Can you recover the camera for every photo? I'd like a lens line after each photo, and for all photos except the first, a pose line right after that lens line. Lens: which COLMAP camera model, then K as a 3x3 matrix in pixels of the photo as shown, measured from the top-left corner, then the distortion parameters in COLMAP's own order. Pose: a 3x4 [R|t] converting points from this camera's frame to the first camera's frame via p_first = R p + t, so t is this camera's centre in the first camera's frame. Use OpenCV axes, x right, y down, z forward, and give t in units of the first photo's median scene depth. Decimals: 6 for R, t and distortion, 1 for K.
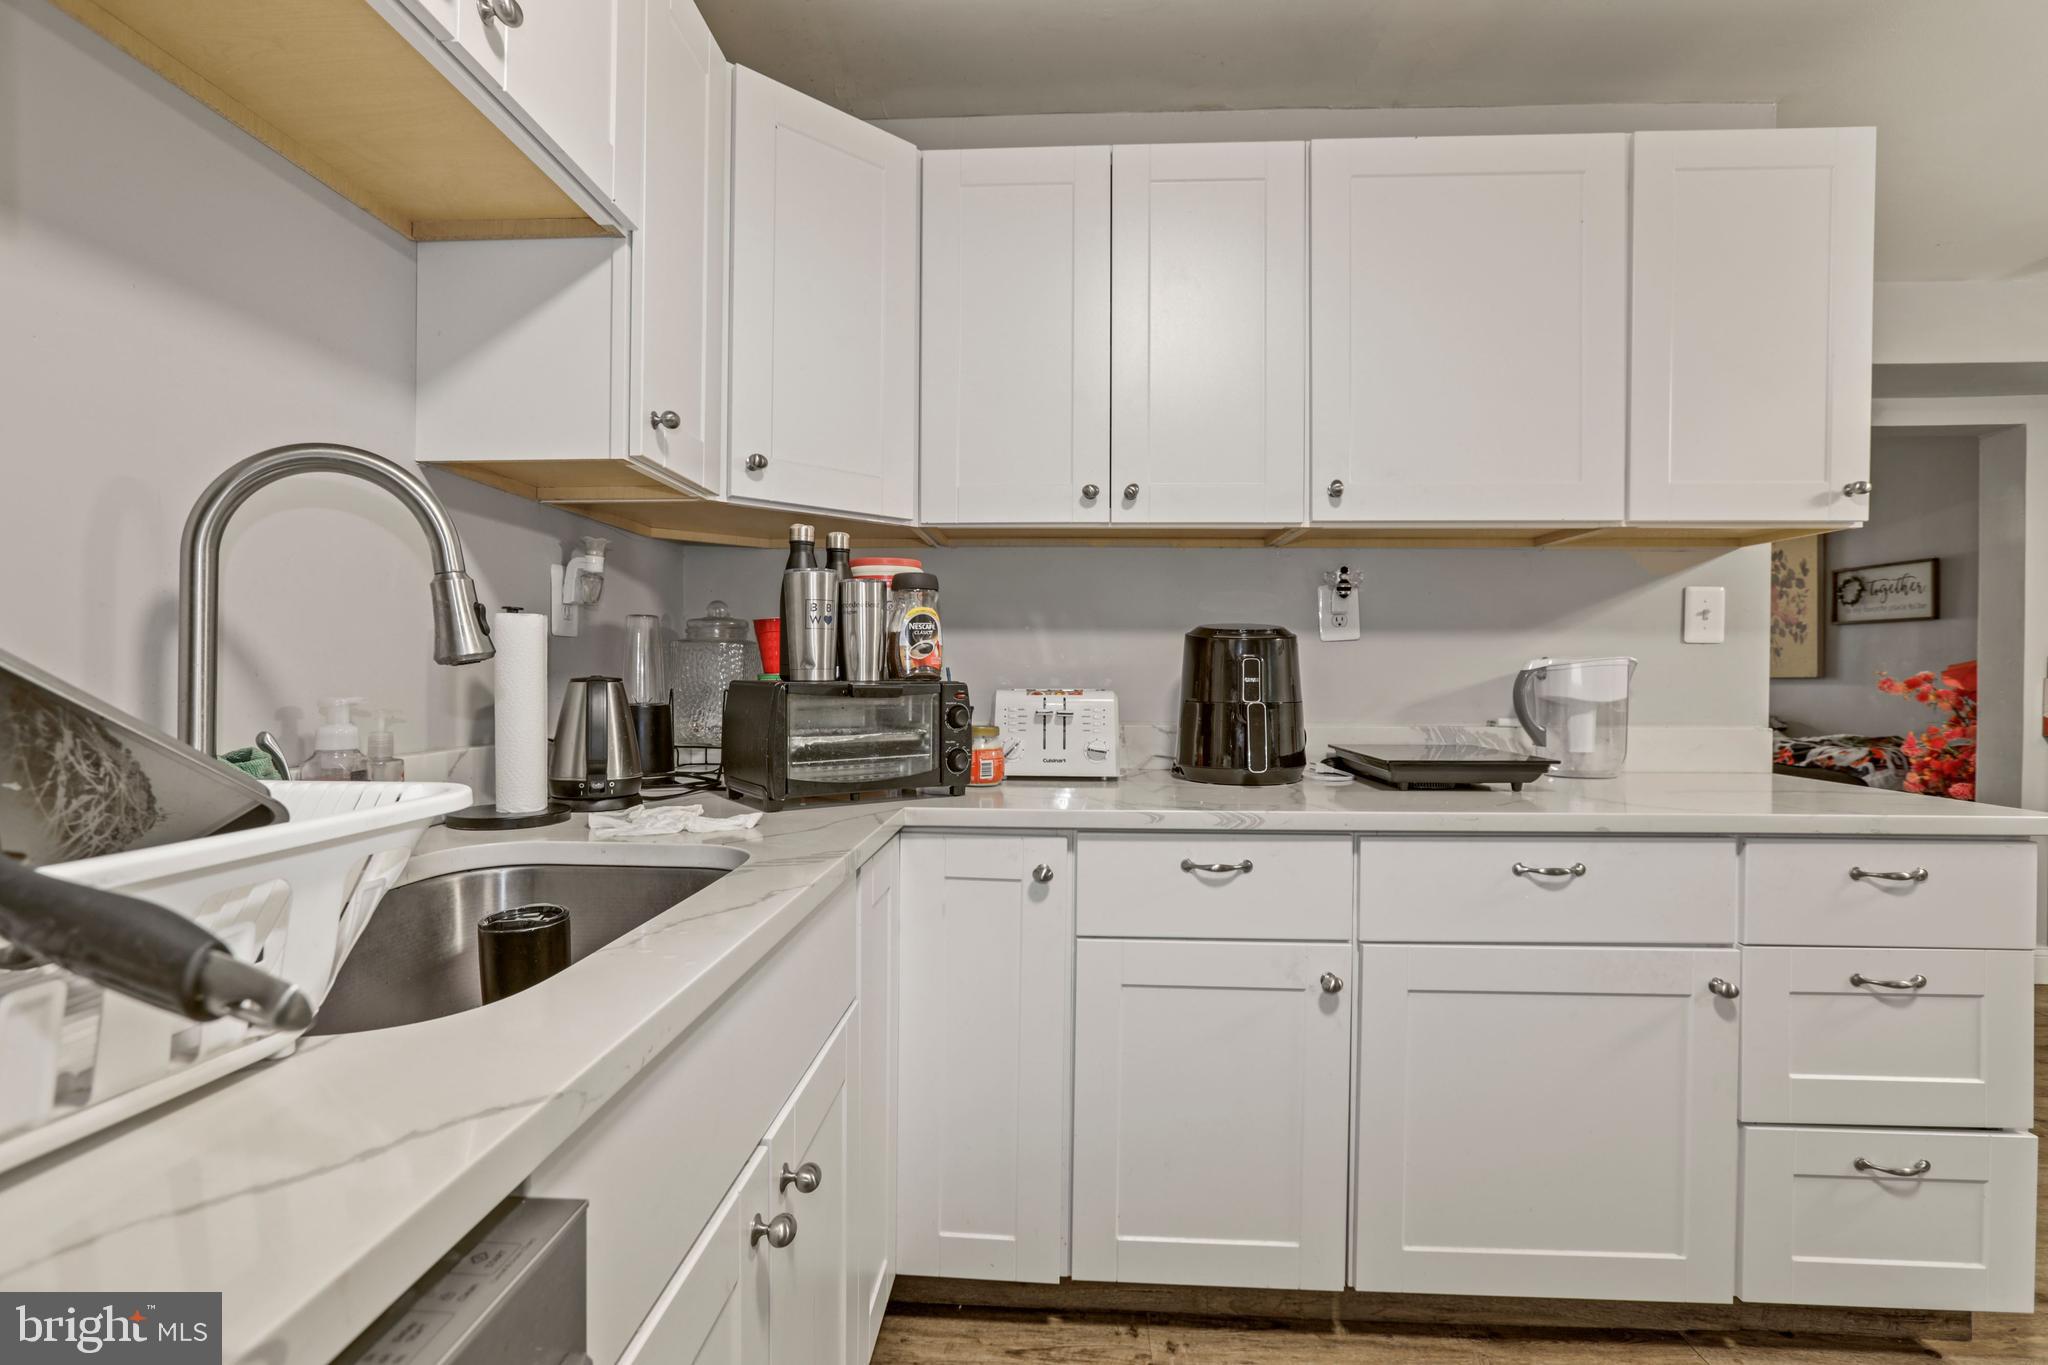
lens RADIAL K [[939.6, 0, 1021.8], [0, 939.6, 673.9], [0, 0, 1]] dist [-0.001019, 0.000047]
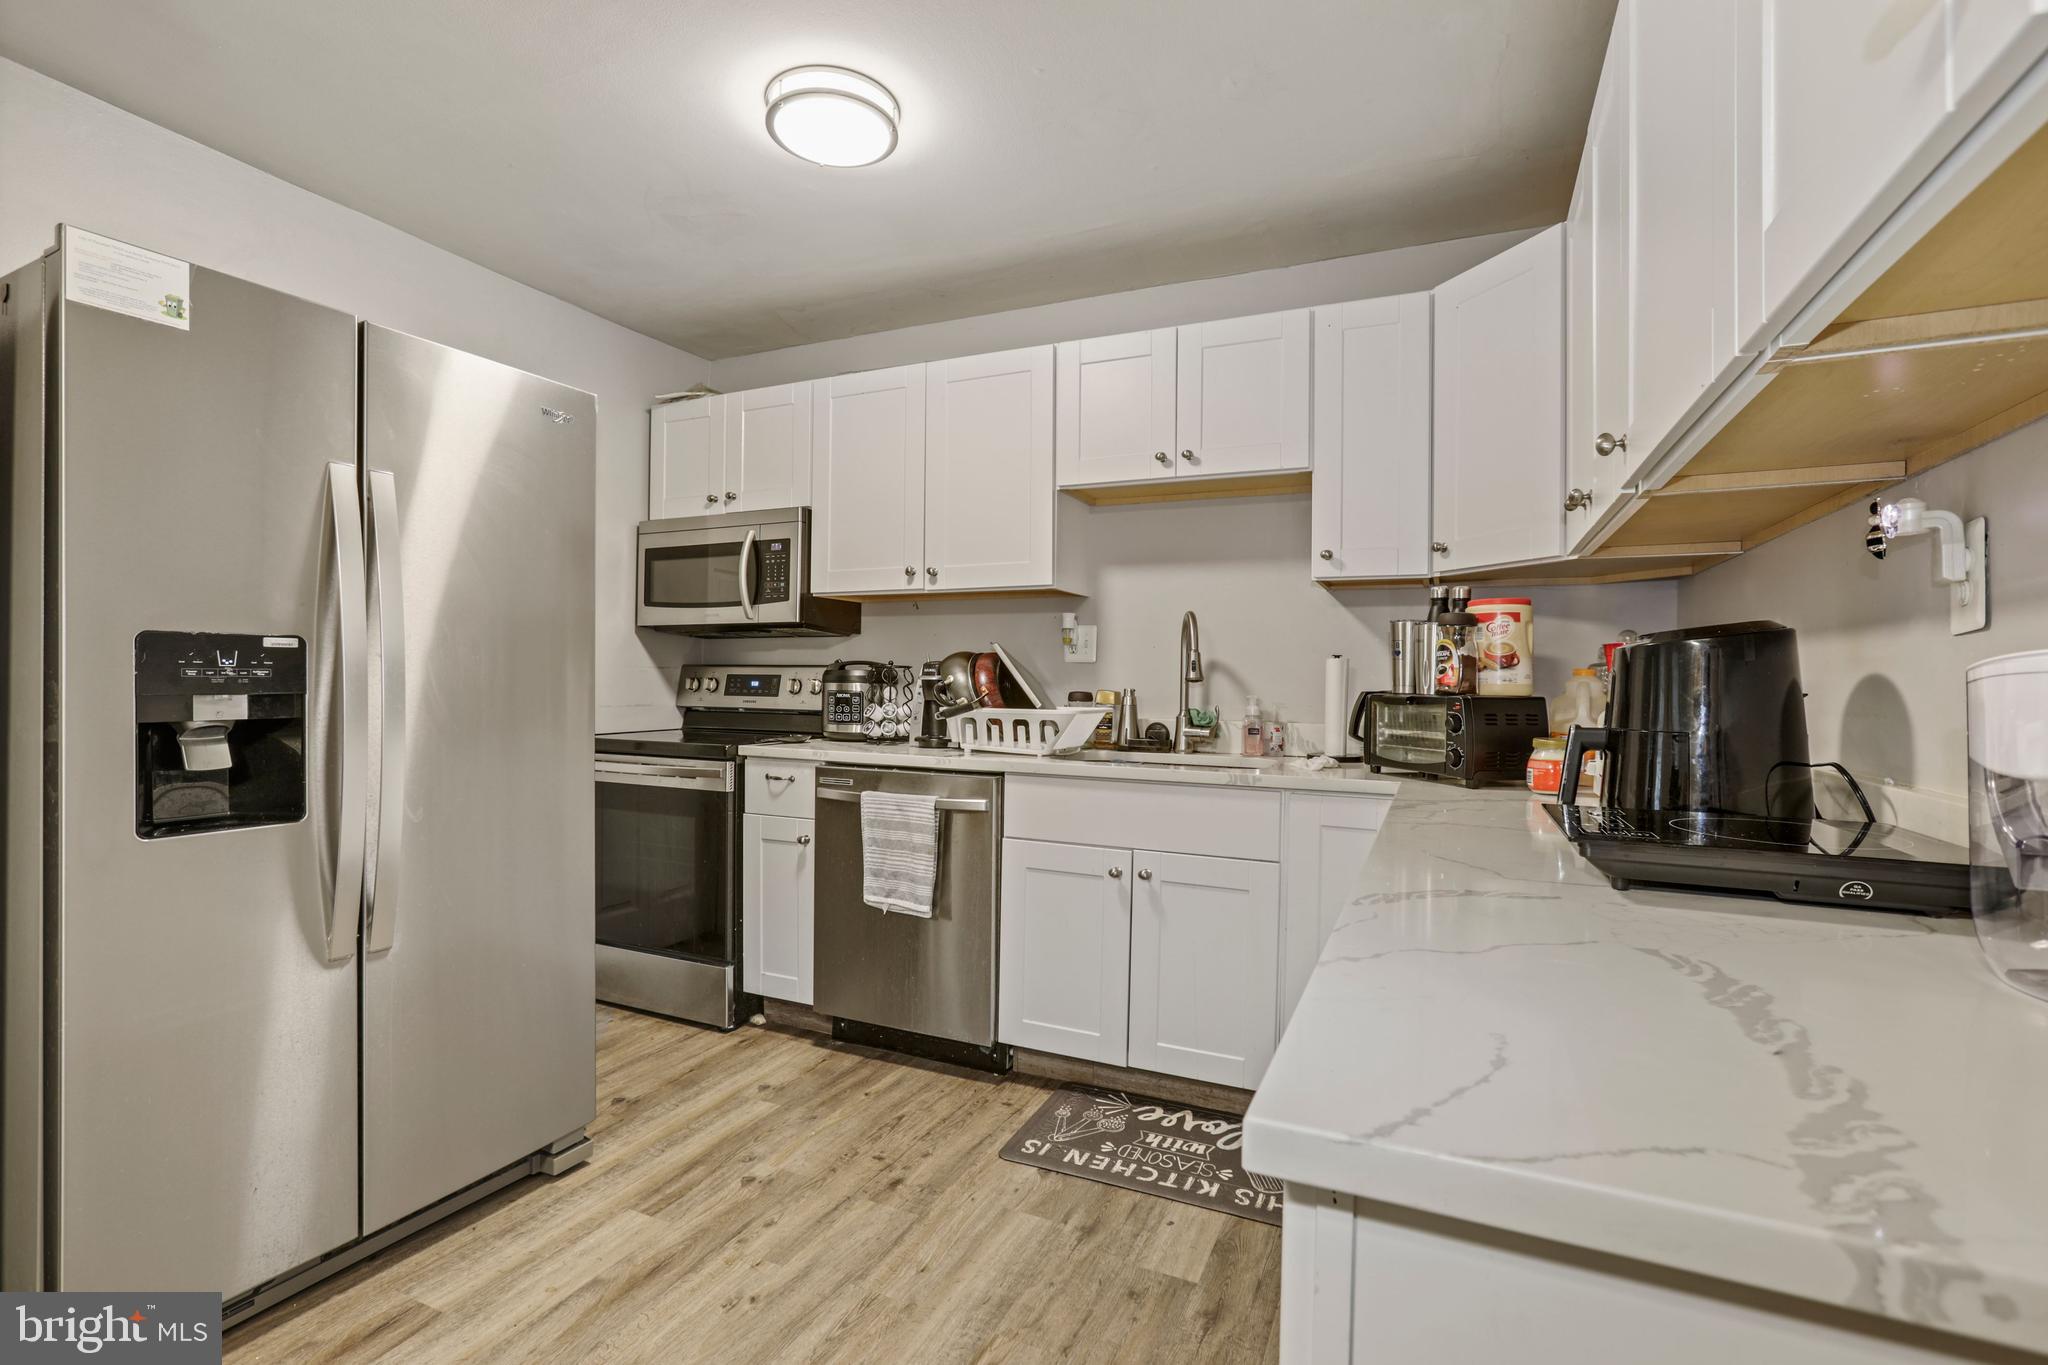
lens RADIAL K [[906.5, 0, 1019.1], [0, 906.5, 674.5], [0, 0, 1]] dist [-0.001564, 0.000479]
pose [[-0.364349, -0.013315, -0.931167, 1.403964], [-0.014325, 0.999860, -0.008692, -0.002113], [0.931152, 0.010172, -0.364488, 0.982611]]
